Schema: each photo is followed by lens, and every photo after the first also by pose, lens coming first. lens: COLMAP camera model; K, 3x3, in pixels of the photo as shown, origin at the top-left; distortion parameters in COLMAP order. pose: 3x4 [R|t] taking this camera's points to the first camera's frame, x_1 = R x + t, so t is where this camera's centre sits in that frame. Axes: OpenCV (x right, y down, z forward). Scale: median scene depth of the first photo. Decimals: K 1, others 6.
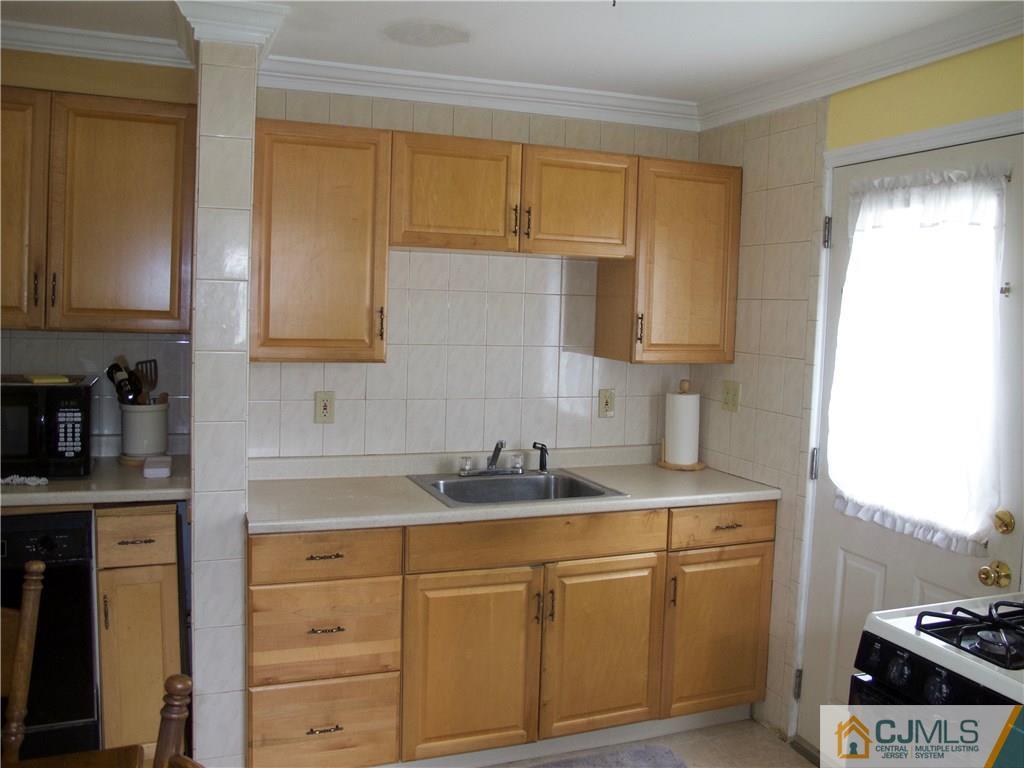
lens RADIAL K [[863.9, 0, 516.9], [0, 863.9, 355.5], [0, 0, 1]] dist [-0.139358, 0.110391]
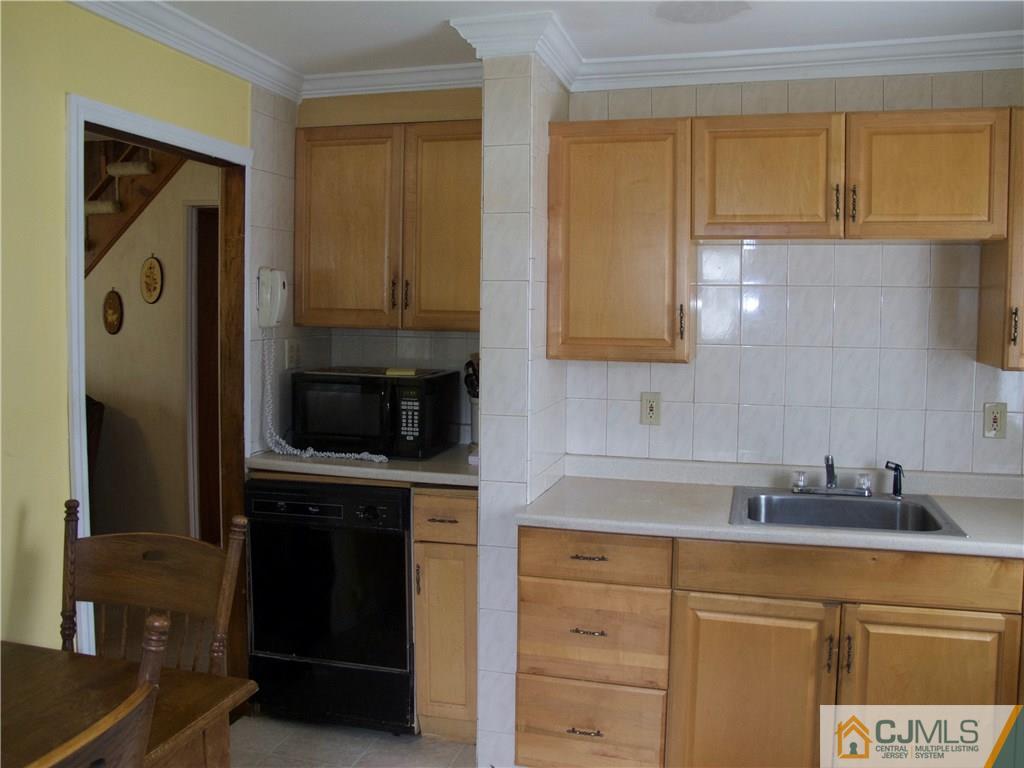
lens RADIAL K [[863.9, 0, 516.9], [0, 863.9, 355.5], [0, 0, 1]] dist [-0.139358, 0.110391]
pose [[0.799856, 0.012765, -0.600056, 0.272869], [-0.016565, 0.999862, -0.000810, 0.003620], [0.599964, 0.010588, 0.799957, 0.138537]]
